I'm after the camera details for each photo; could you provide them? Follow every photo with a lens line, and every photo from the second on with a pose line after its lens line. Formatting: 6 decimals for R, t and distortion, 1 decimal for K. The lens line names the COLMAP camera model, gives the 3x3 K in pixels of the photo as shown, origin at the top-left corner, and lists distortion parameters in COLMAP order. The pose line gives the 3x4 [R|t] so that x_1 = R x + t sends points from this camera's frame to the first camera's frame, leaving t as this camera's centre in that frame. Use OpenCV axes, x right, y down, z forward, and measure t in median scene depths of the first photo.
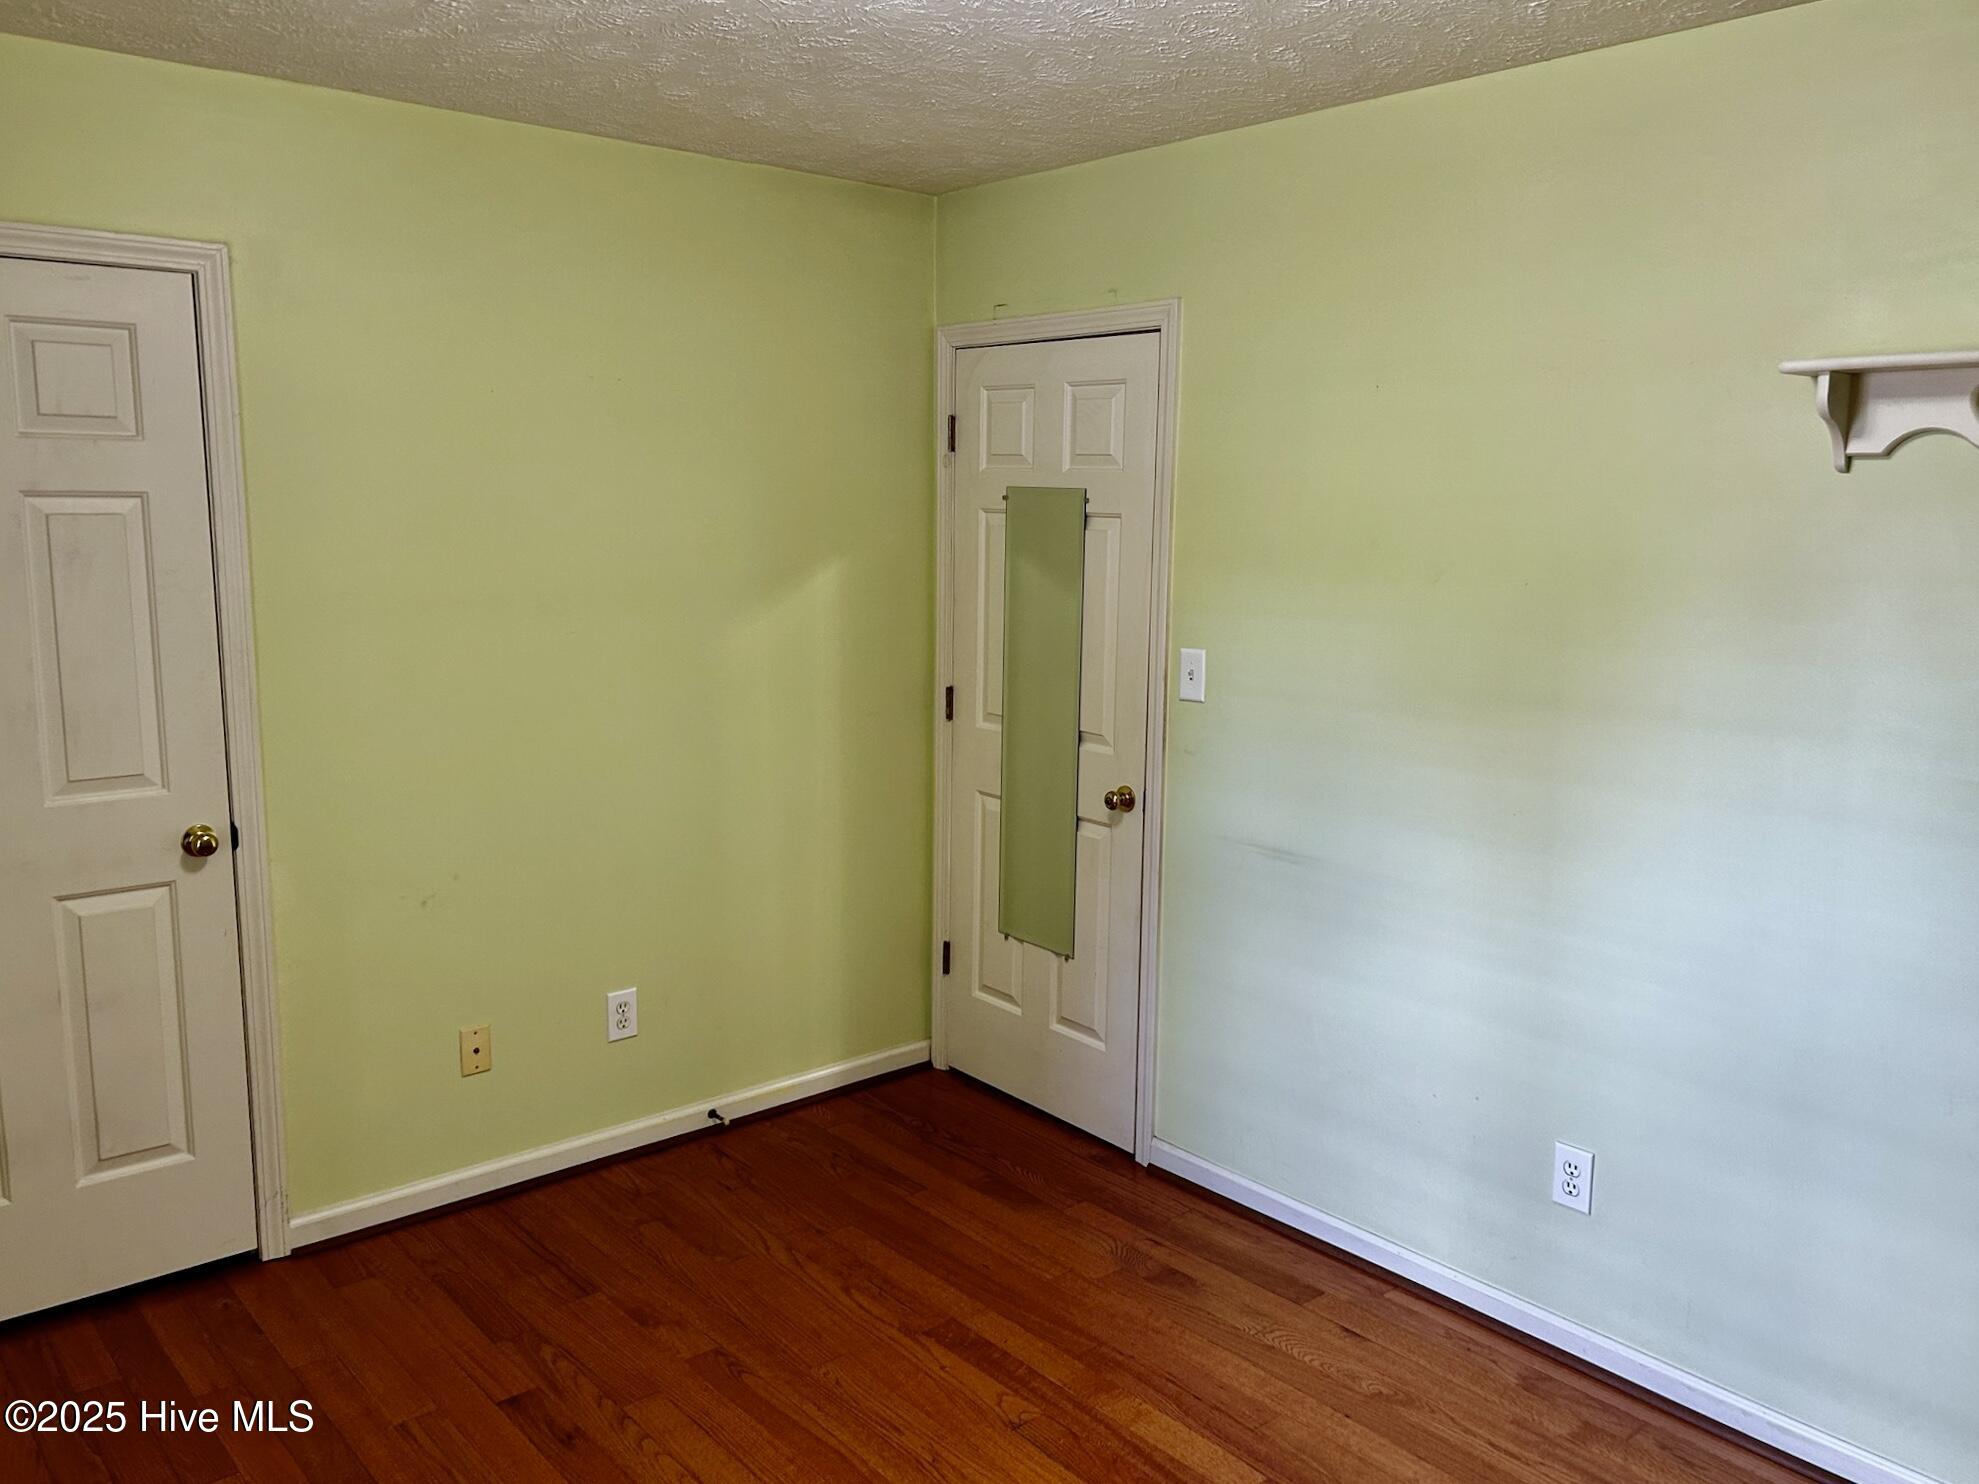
lens RADIAL K [[1542.9, 0, 1001.3], [0, 1542.9, 722.5], [0, 0, 1]] dist [0.058068, -0.026271]
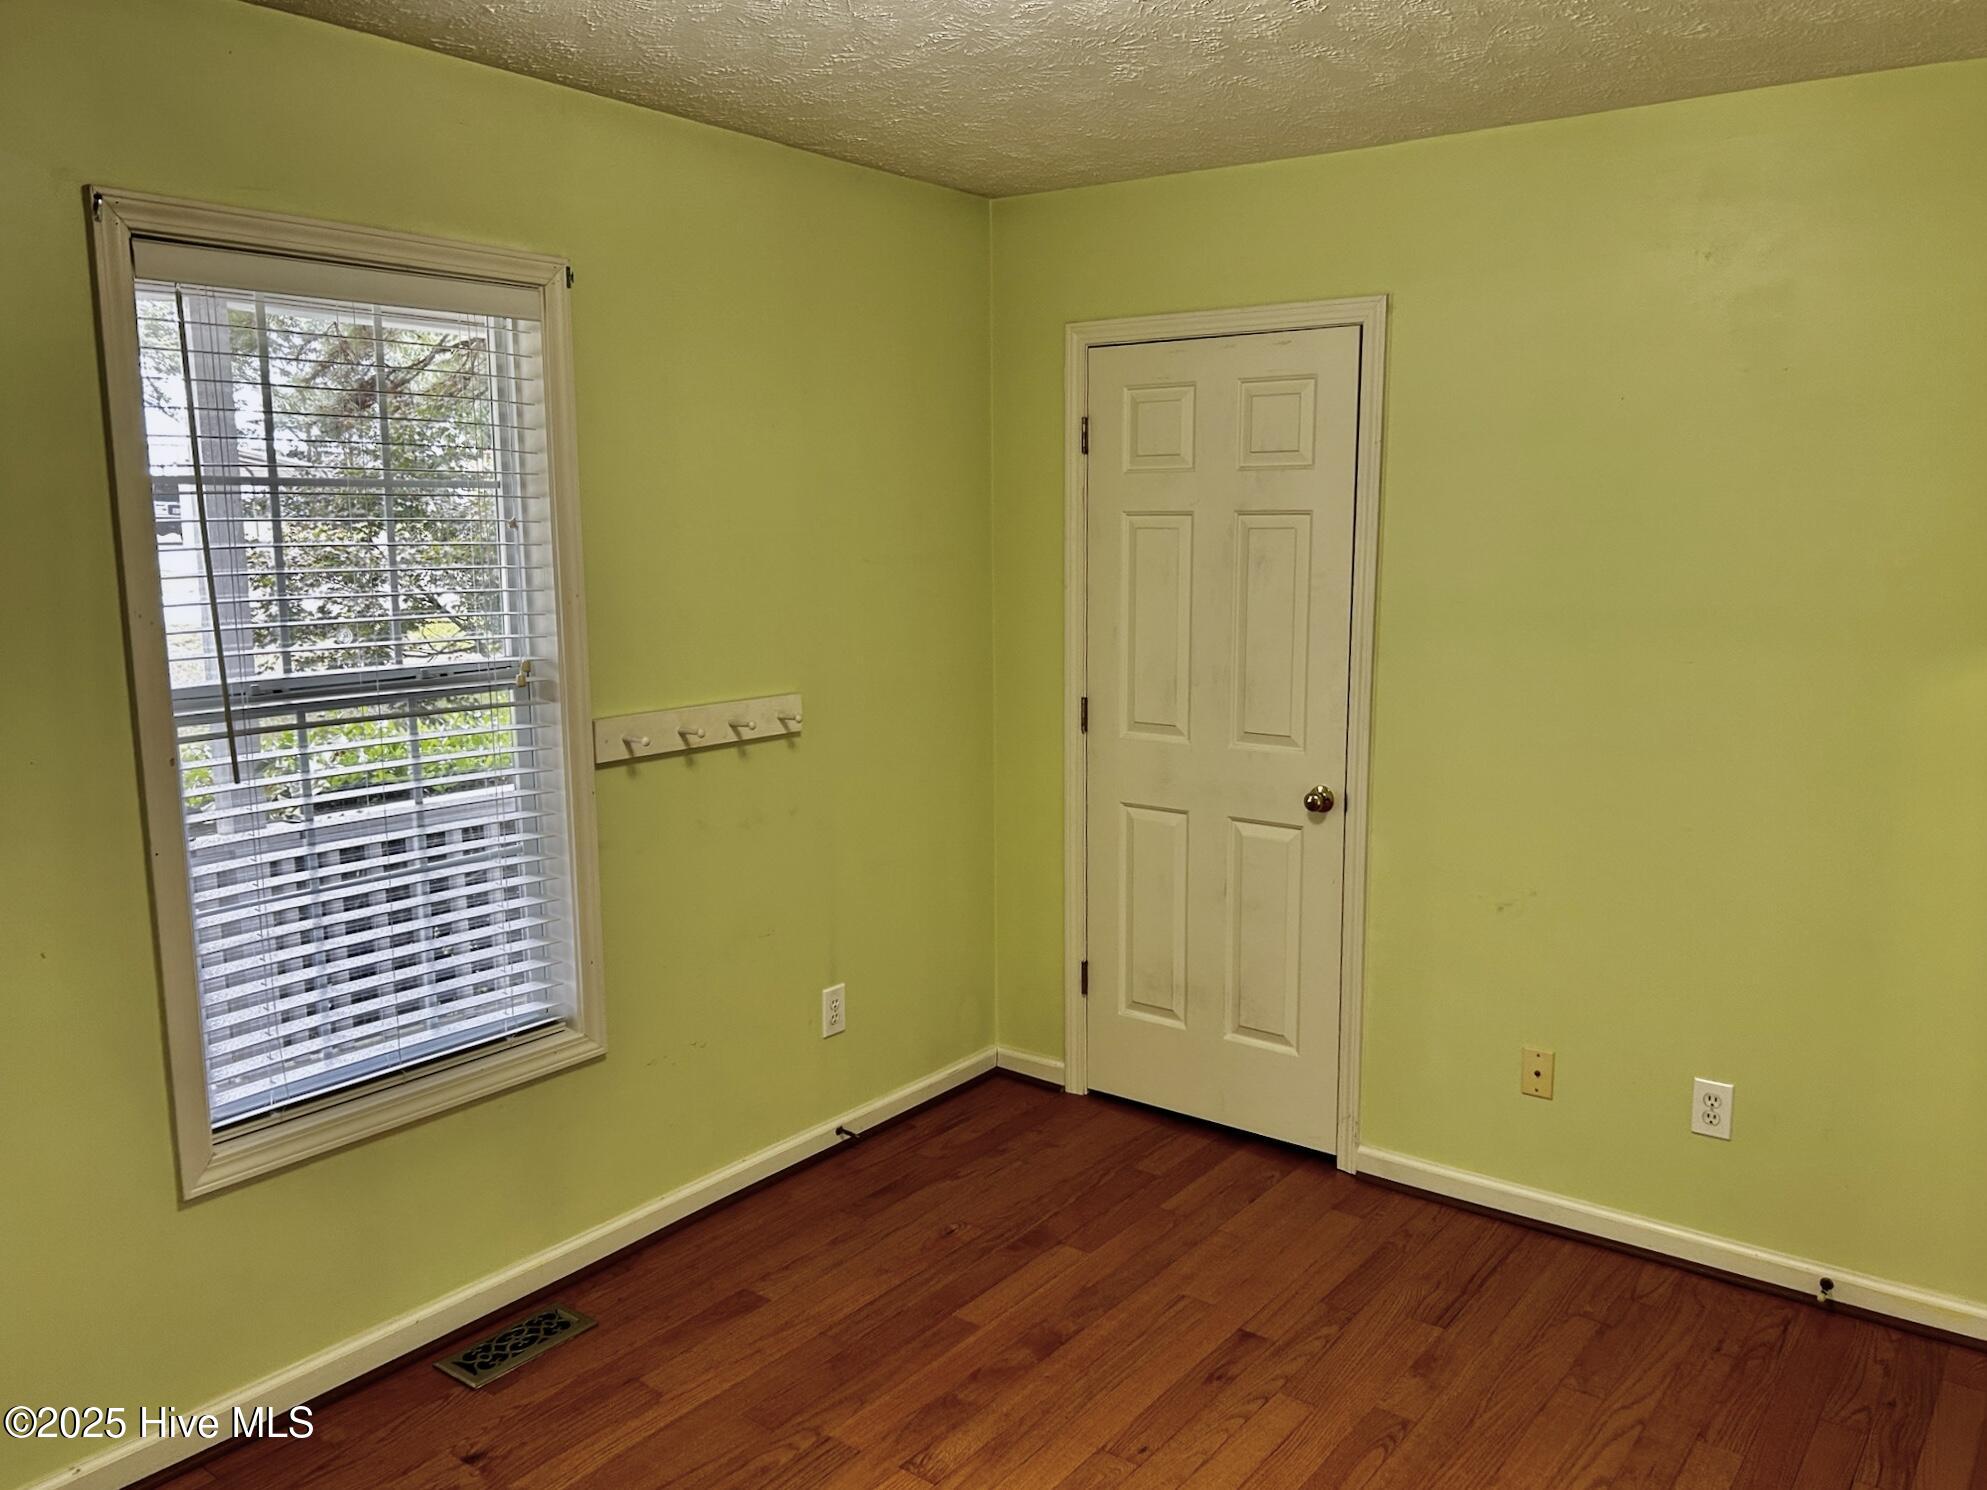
lens RADIAL K [[1549.1, 0, 1005.7], [0, 1549.1, 738.0], [0, 0, 1]] dist [0.058068, -0.026271]
pose [[0.235284, 0.133448, -0.962722, 0.581785], [-0.139446, 0.984916, 0.102444, -0.060118], [0.961871, 0.110144, 0.250343, 0.465314]]
